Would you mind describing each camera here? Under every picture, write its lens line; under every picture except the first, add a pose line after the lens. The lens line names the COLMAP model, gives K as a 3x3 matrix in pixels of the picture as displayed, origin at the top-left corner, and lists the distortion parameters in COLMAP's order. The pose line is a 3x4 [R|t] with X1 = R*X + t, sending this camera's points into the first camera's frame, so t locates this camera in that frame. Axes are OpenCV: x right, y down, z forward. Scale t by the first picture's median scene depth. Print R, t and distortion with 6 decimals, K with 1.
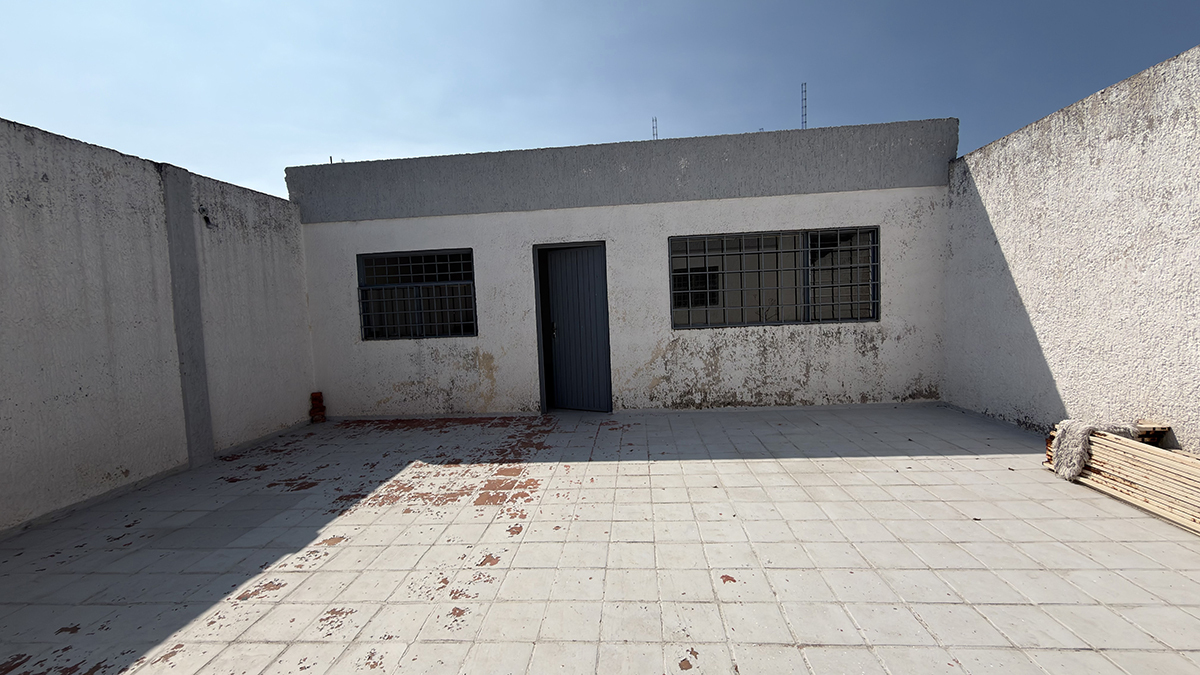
lens RADIAL K [[478.5, 0, 598.3], [0, 478.5, 335.4], [0, 0, 1]] dist [0.000195, 0.000180]
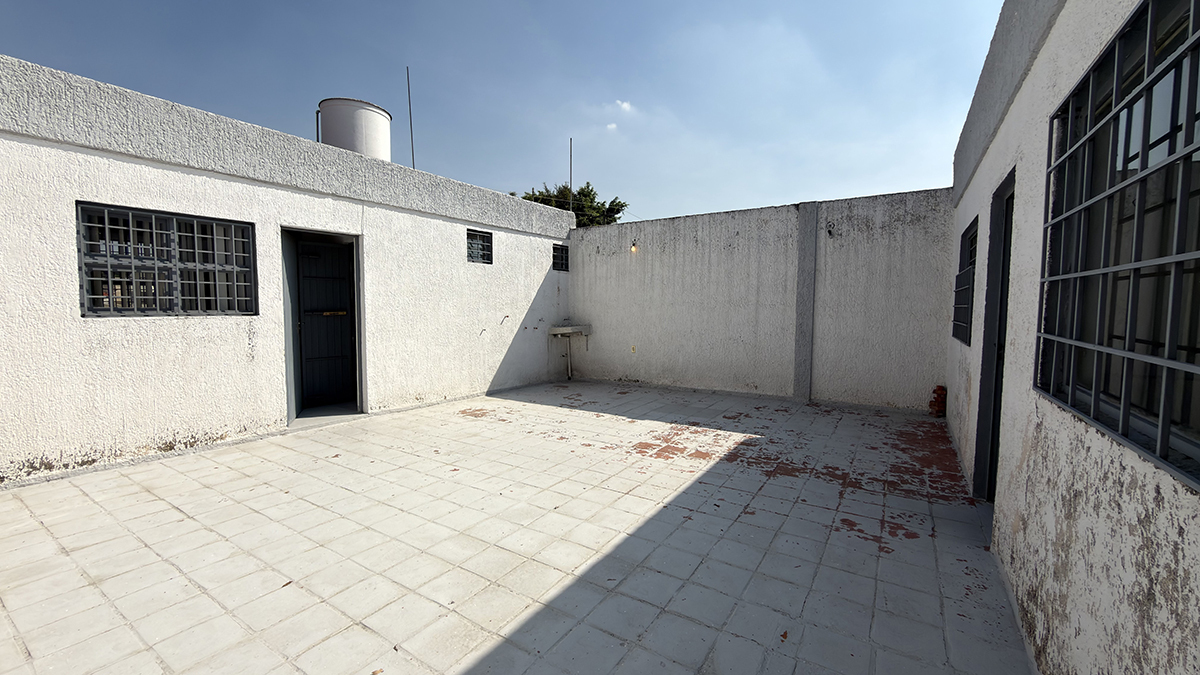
lens RADIAL K [[478.5, 0, 598.3], [0, 478.5, 335.4], [0, 0, 1]] dist [0.000195, 0.000180]
pose [[-0.469108, 0.096784, -0.877821, 0.880036], [-0.041732, 0.990437, 0.131501, -0.123226], [0.882154, 0.098321, -0.460583, 1.302362]]
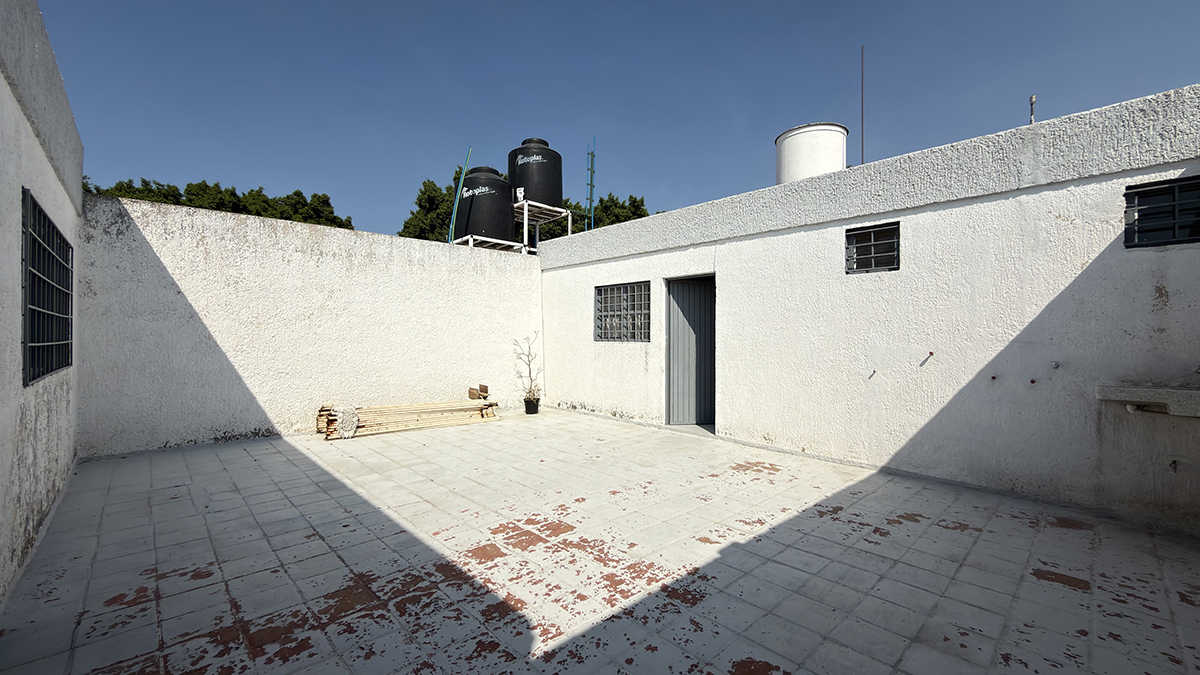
lens RADIAL K [[478.5, 0, 598.3], [0, 478.5, 335.4], [0, 0, 1]] dist [0.000195, 0.000180]
pose [[-0.744966, 0.043507, 0.665682, -0.829417], [0.071489, 0.997331, 0.014821, -0.043817], [-0.663260, 0.058630, -0.746089, 1.444745]]
